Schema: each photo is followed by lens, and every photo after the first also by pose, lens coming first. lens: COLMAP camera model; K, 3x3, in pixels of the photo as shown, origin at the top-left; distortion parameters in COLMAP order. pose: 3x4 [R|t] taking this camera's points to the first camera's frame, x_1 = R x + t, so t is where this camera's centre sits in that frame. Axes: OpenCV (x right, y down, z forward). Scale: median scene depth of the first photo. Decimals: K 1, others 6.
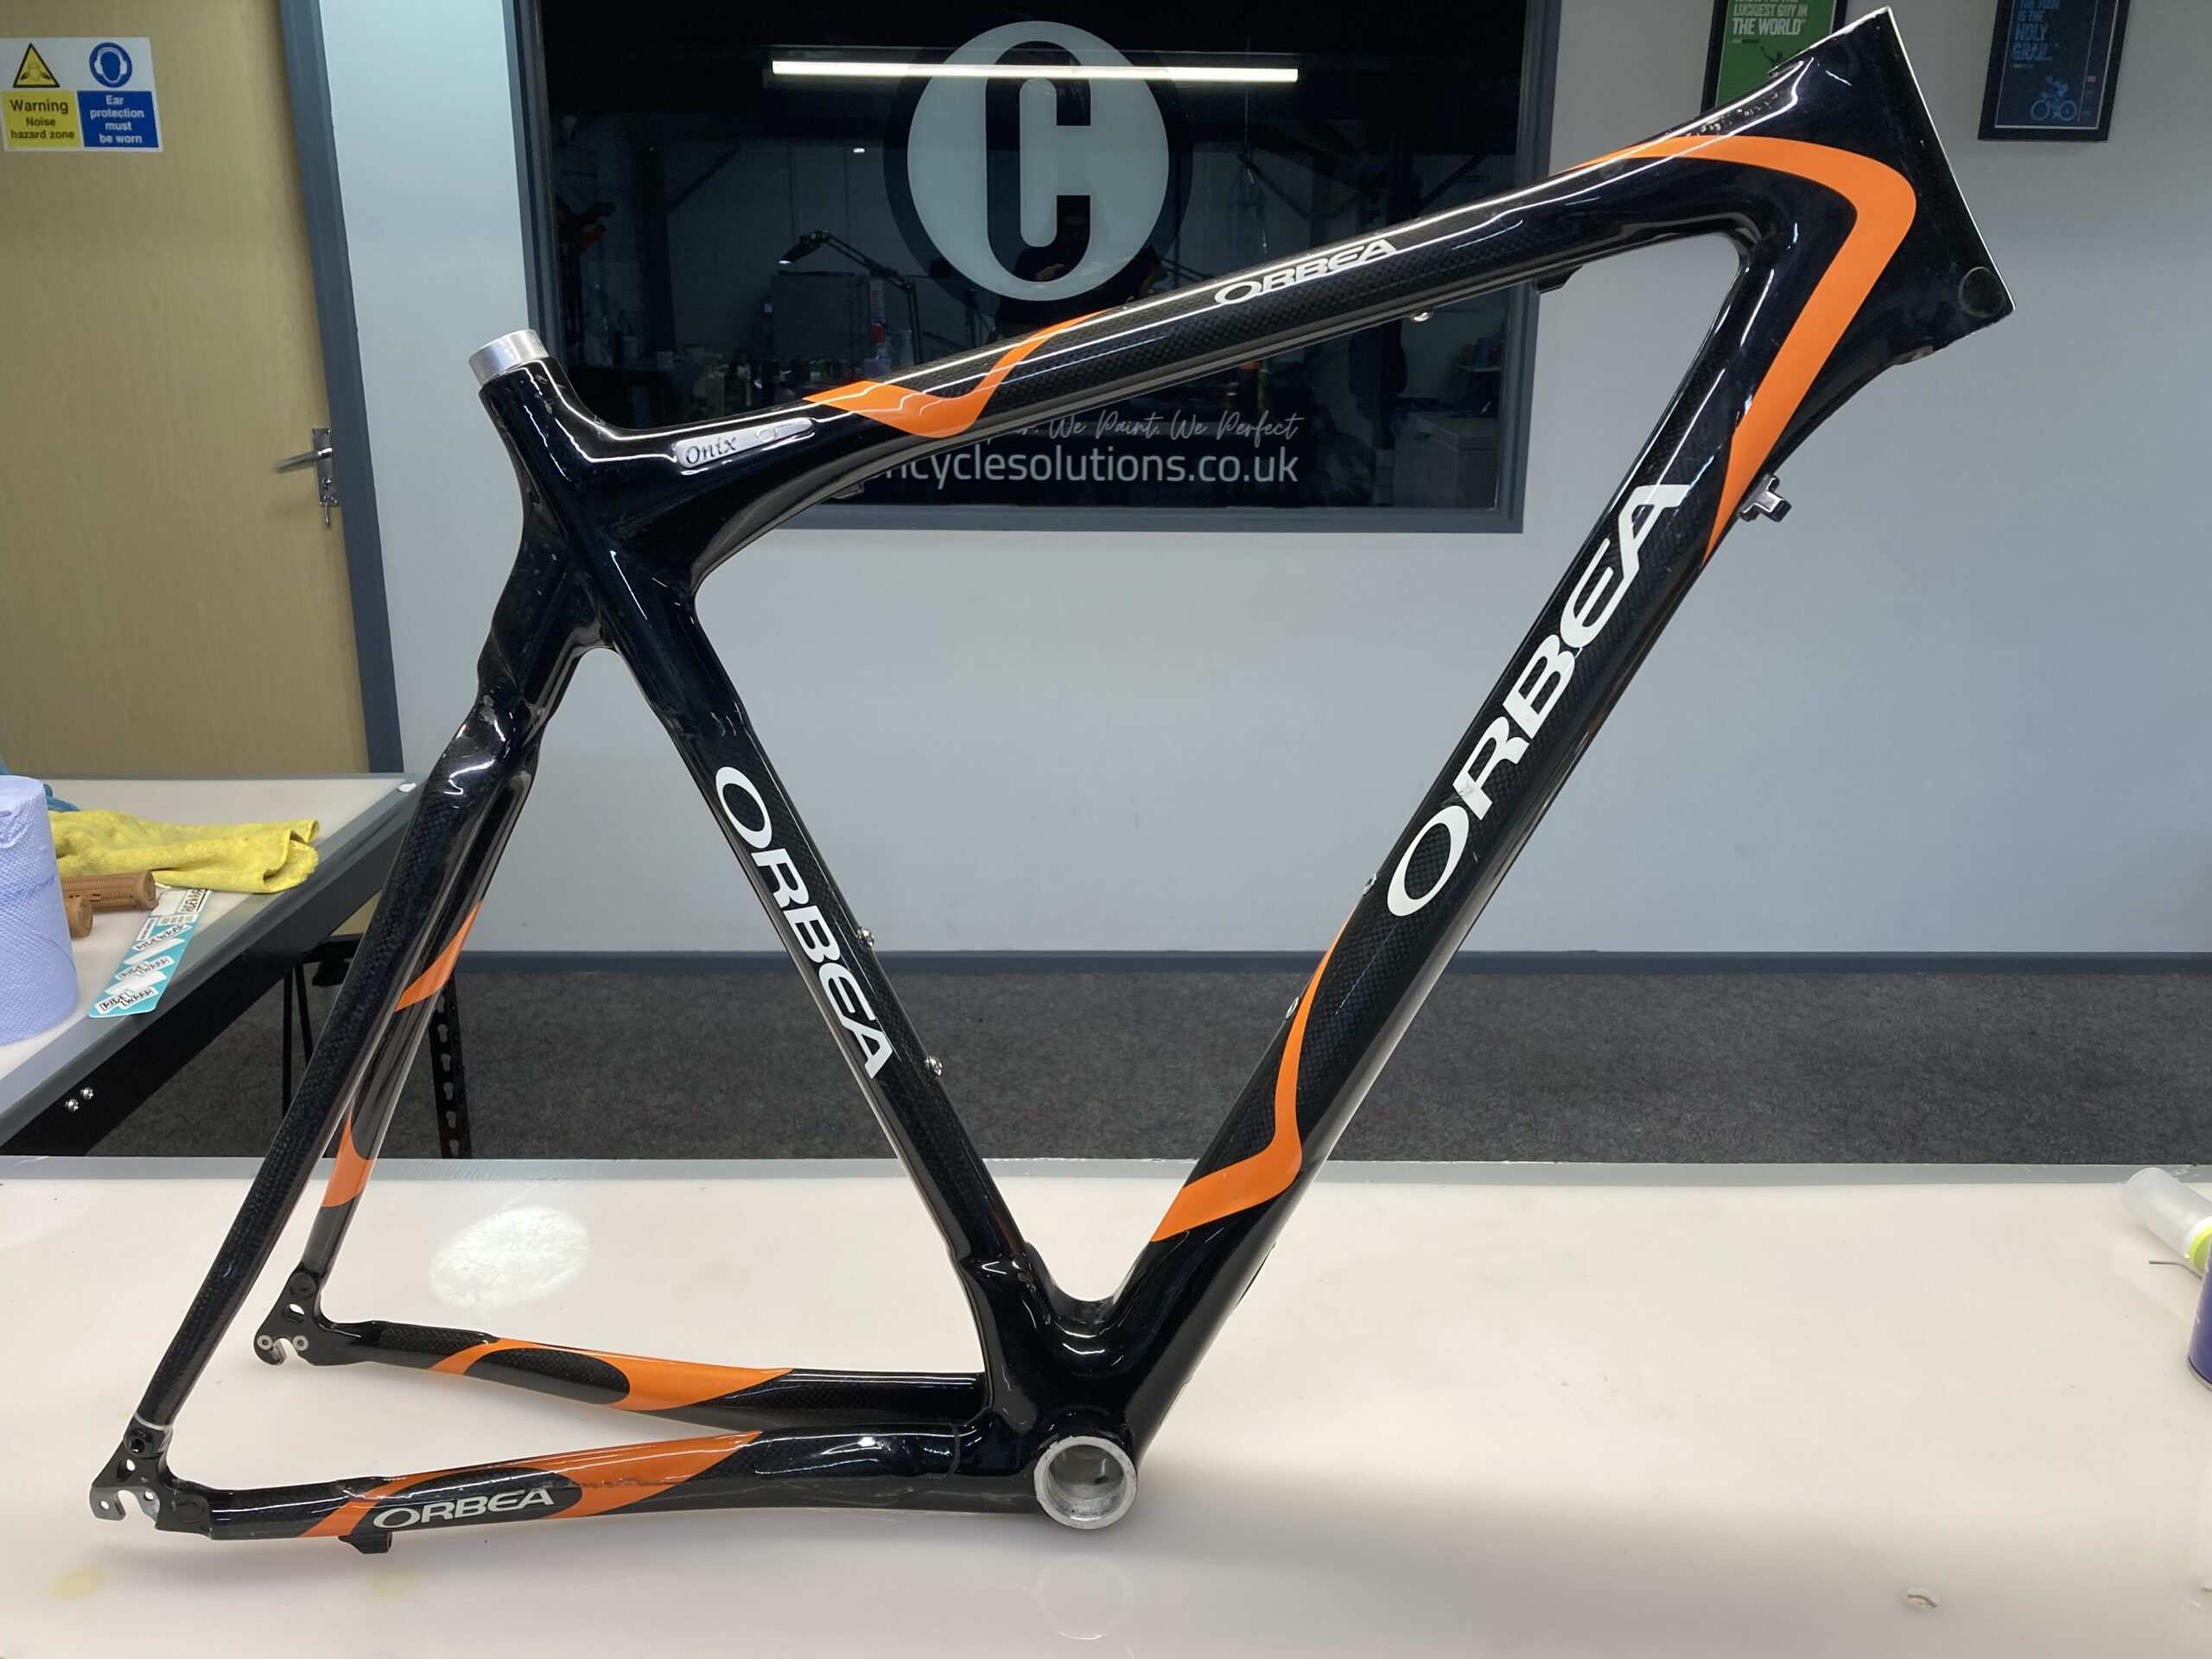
lens RADIAL K [[1893.4, 0, 1085.6], [0, 1893.4, 821.5], [0, 0, 1]] dist [0.038163, -0.046502]
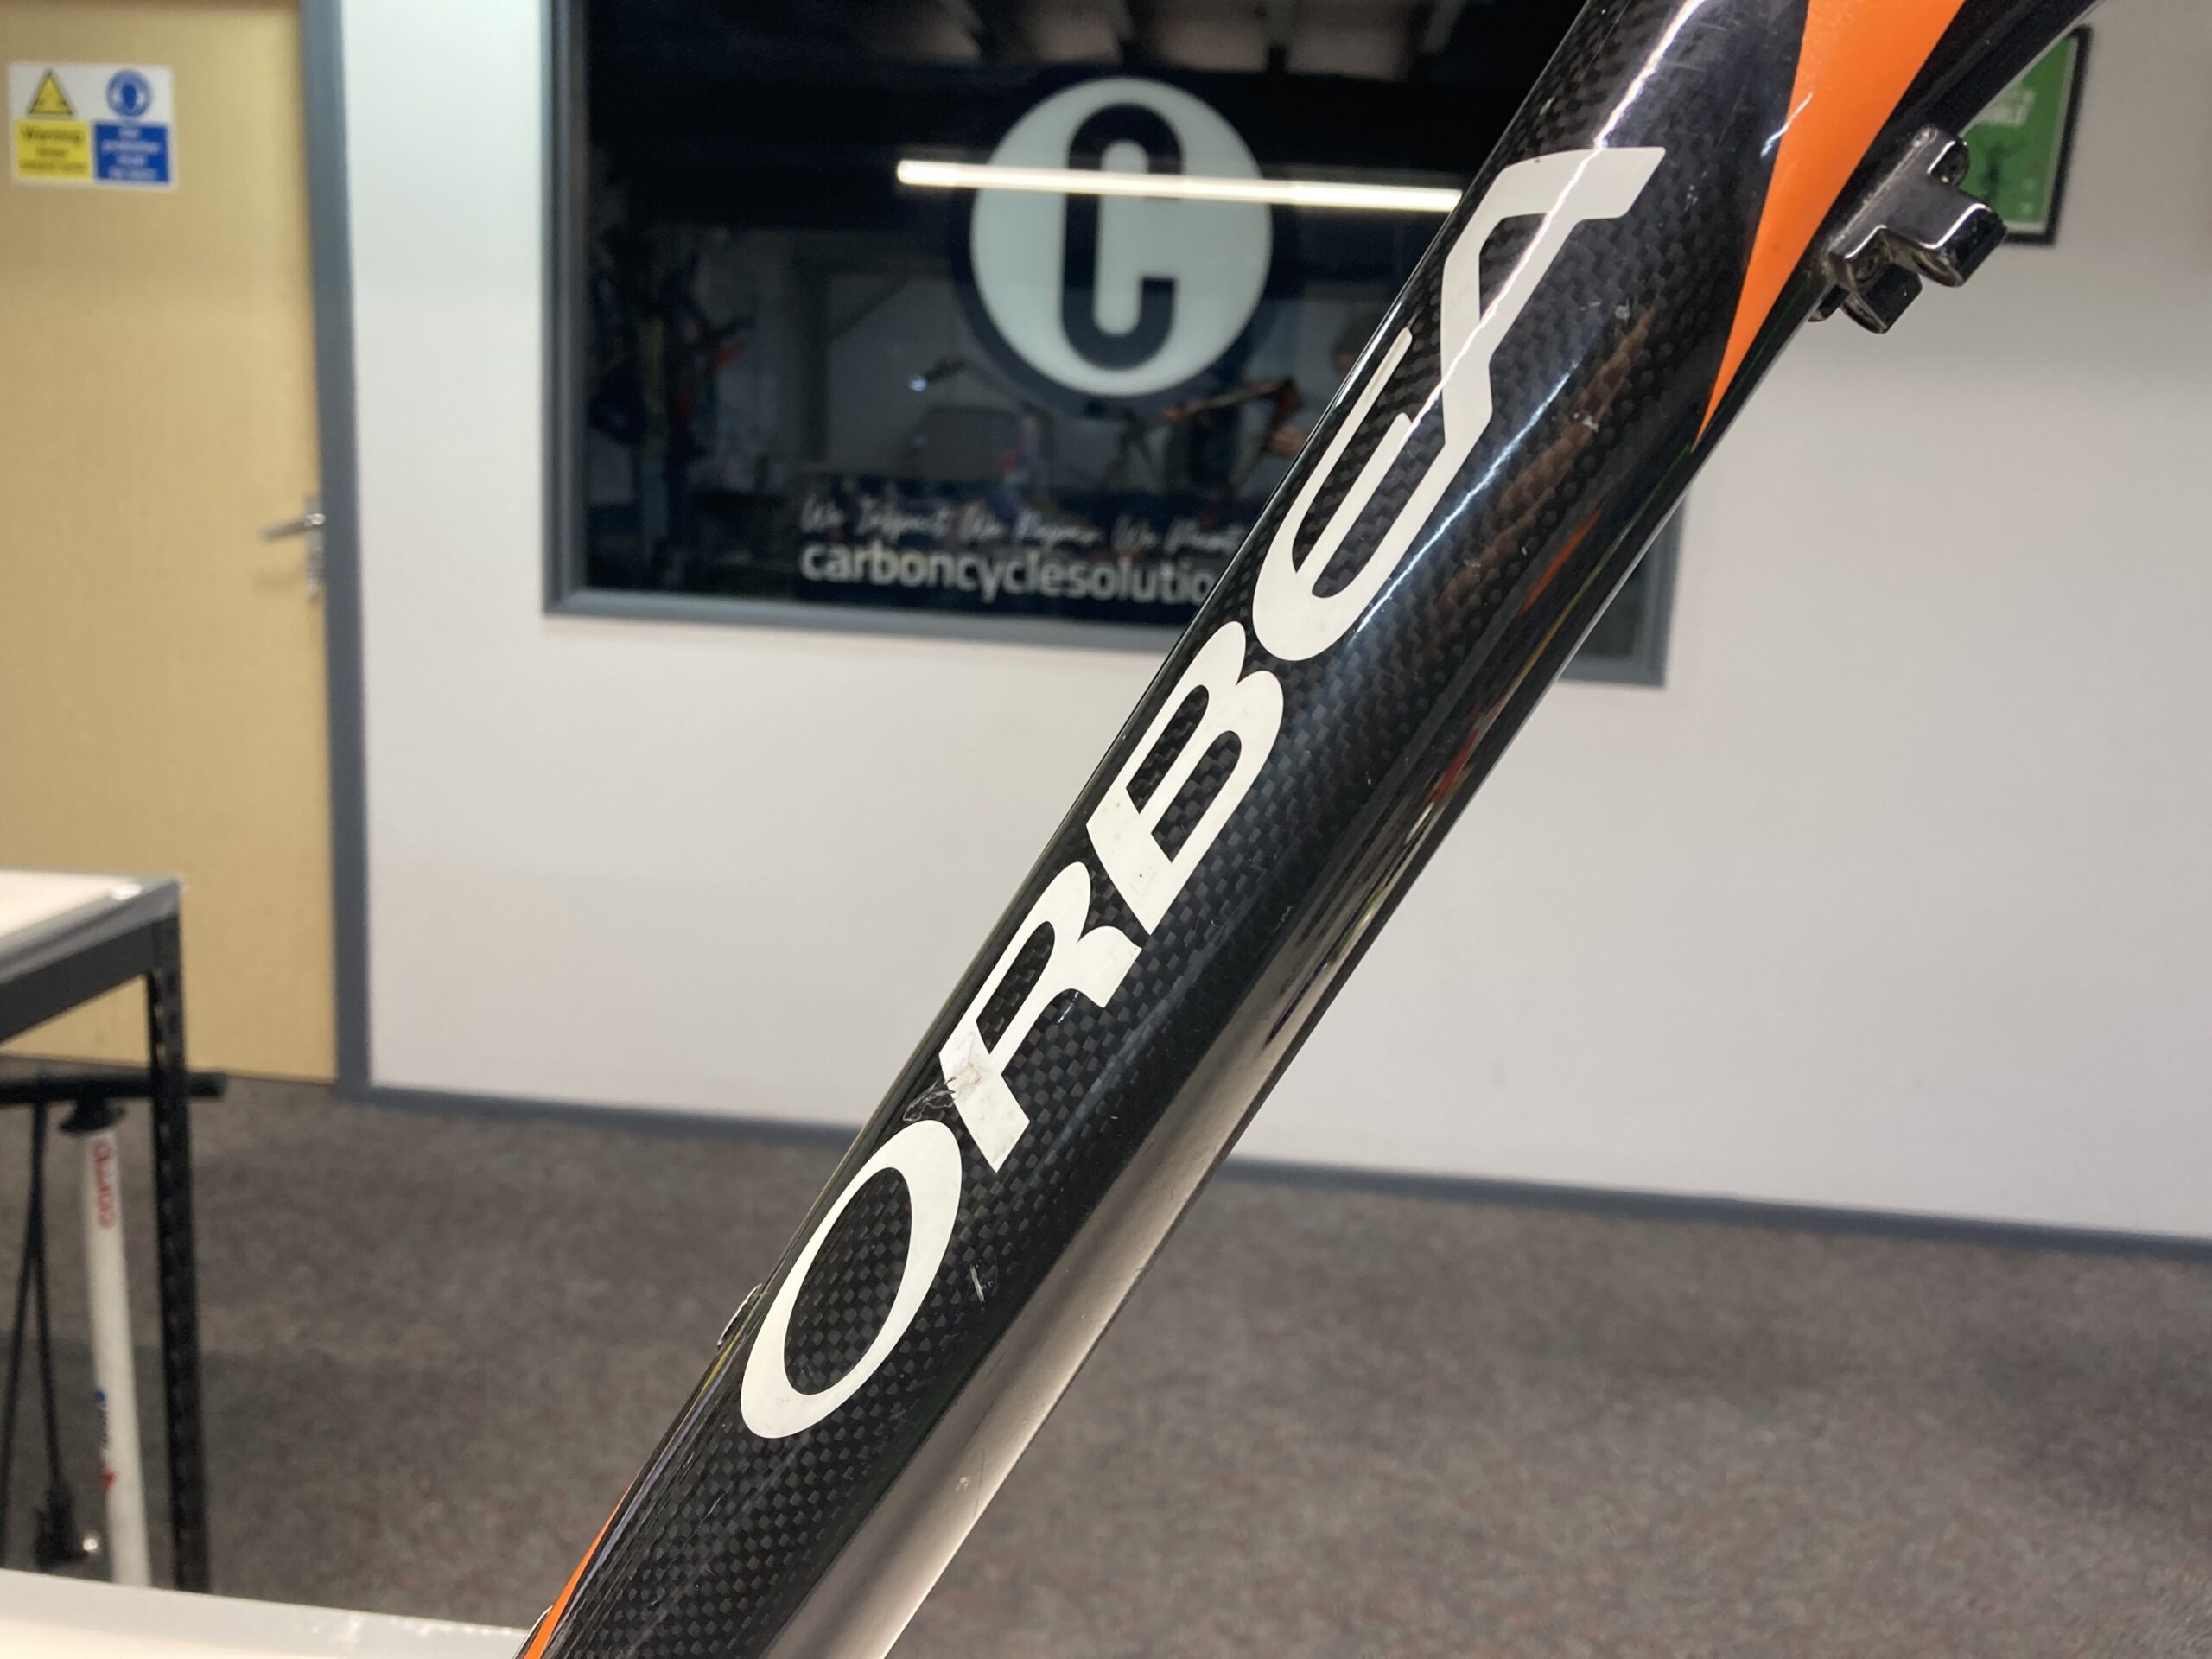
lens RADIAL K [[1893.4, 0, 1096.9], [0, 1893.4, 811.4], [0, 0, 1]] dist [0.038163, -0.046502]
pose [[0.994157, 0.066699, -0.084868, 0.056319], [-0.073895, 0.993664, -0.084686, -0.008187], [0.078682, 0.090463, 0.992787, 0.151260]]
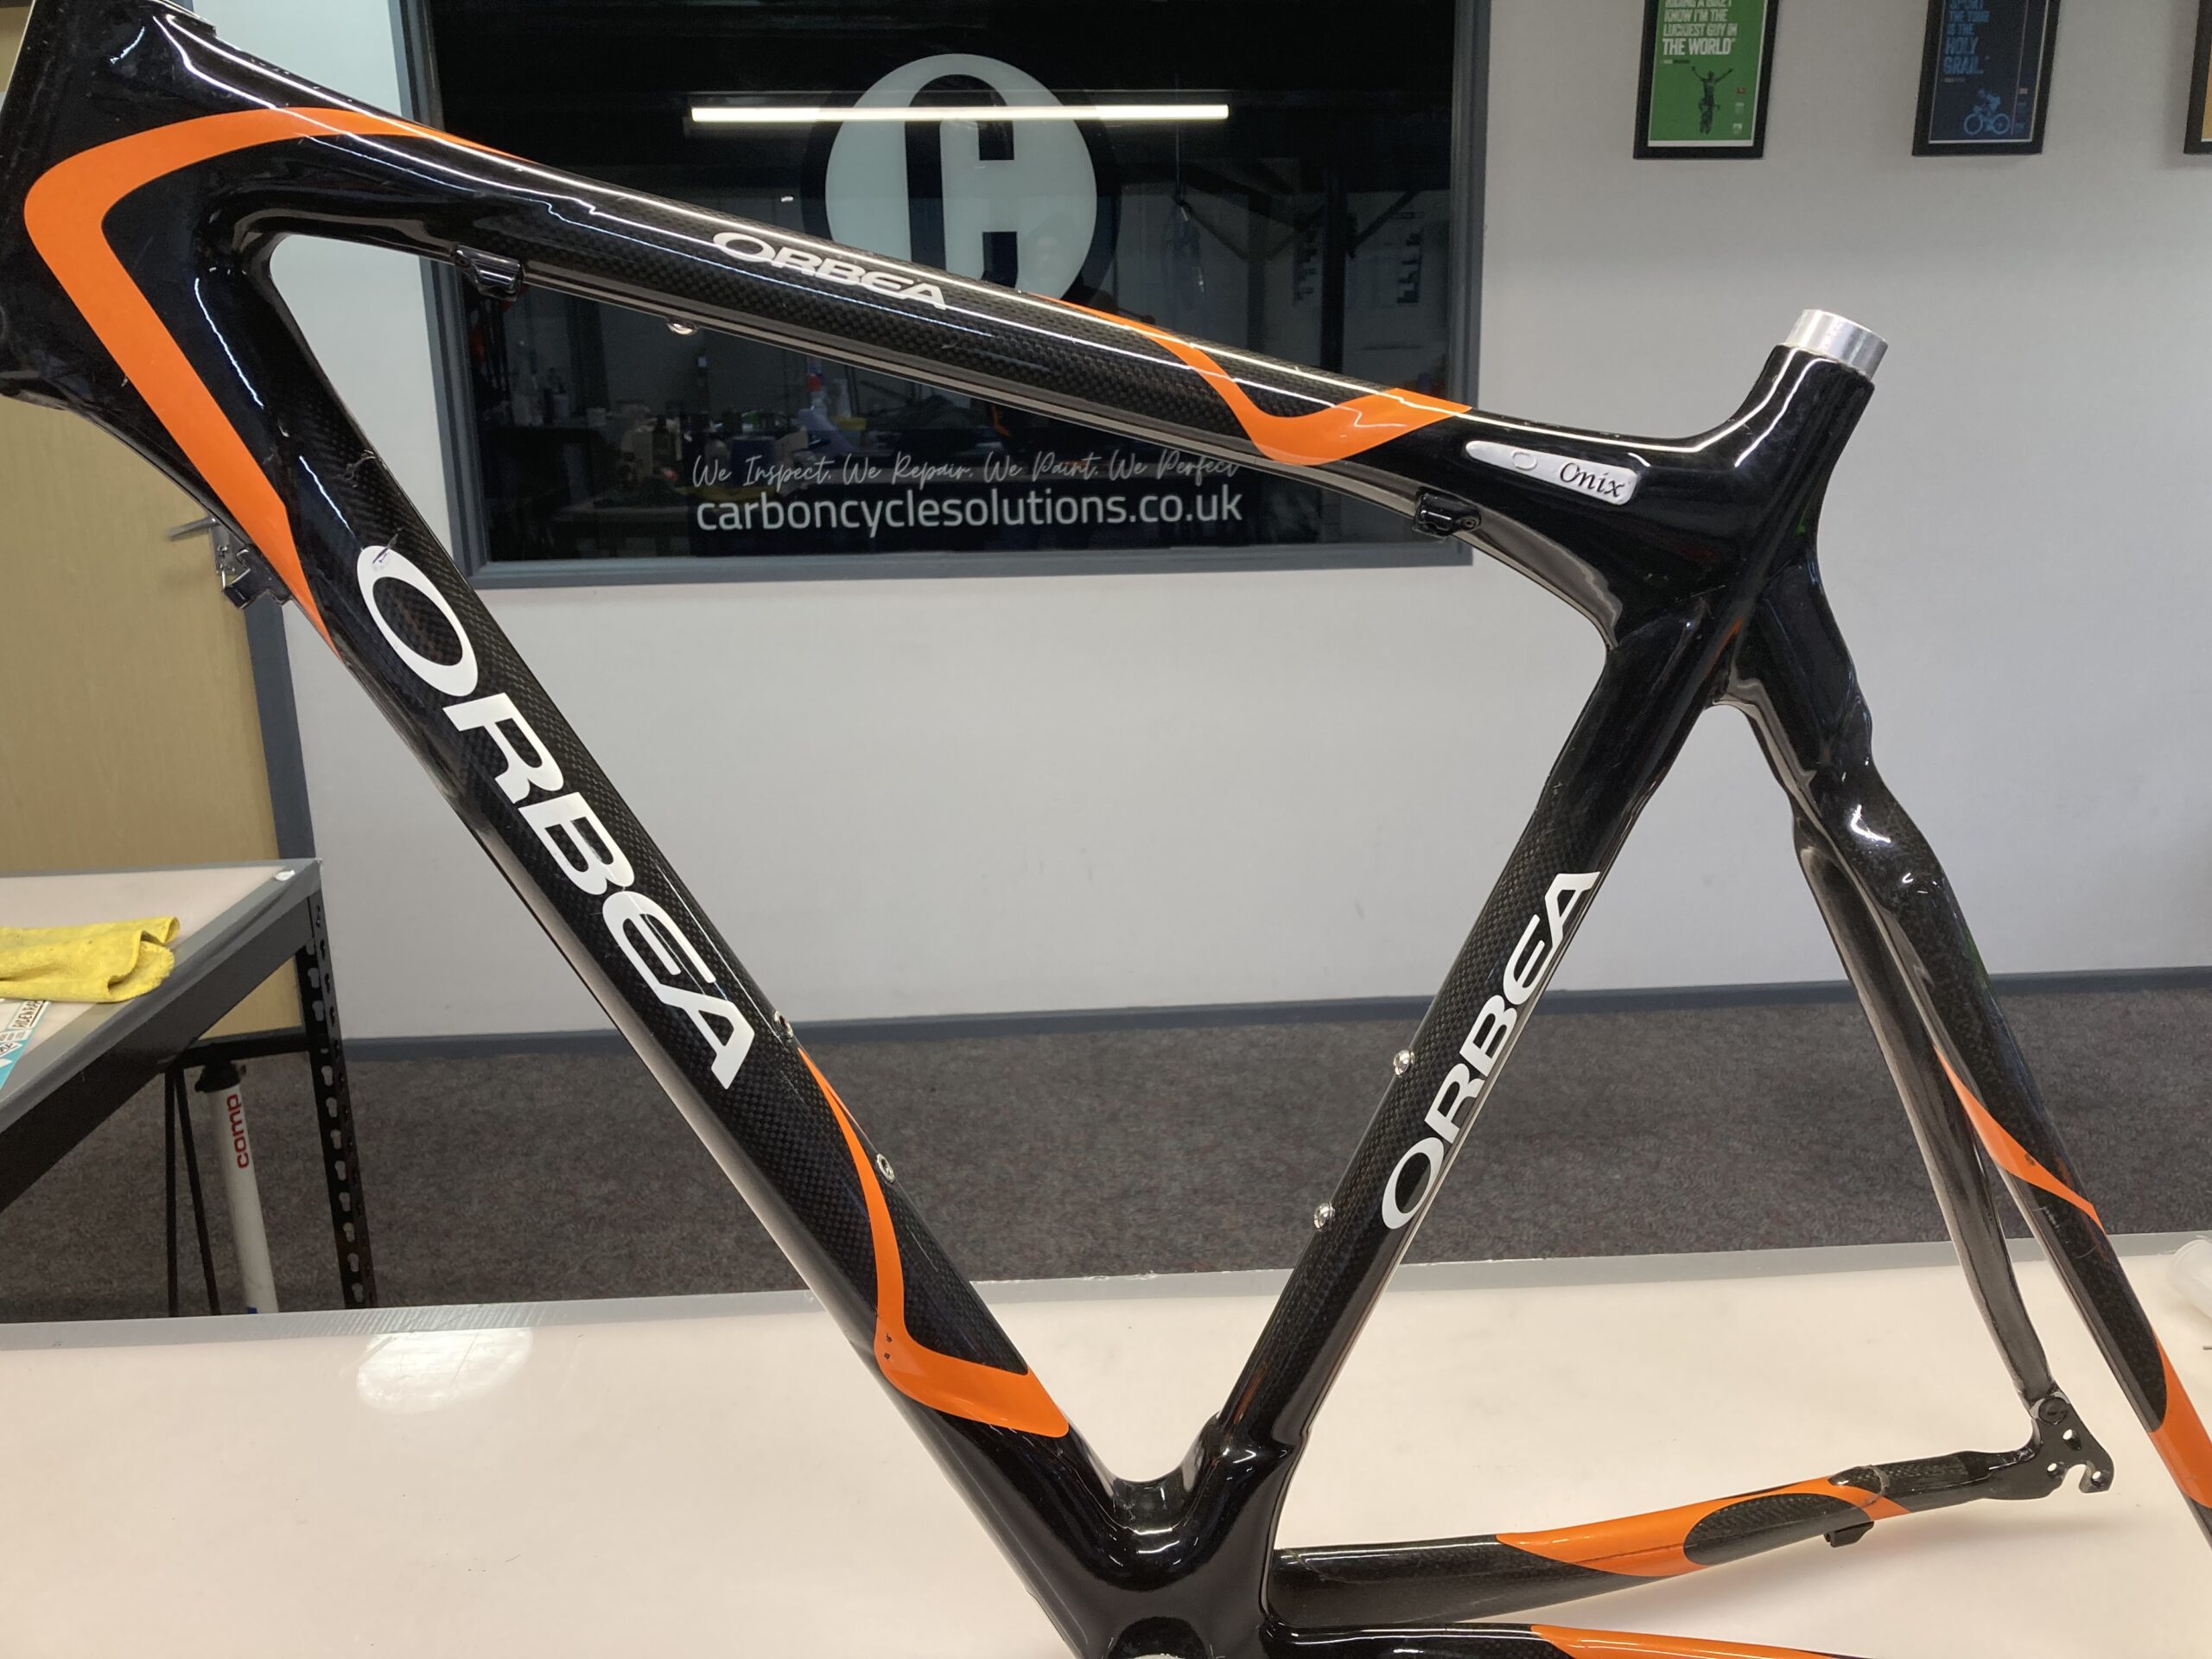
lens RADIAL K [[1893.4, 0, 1126.2], [0, 1893.4, 822.5], [0, 0, 1]] dist [0.038163, -0.046502]
pose [[0.998492, -0.035835, 0.041586, 0.006988], [0.036794, 0.999068, -0.022549, -0.004500], [-0.040740, 0.024045, 0.998880, 0.037188]]
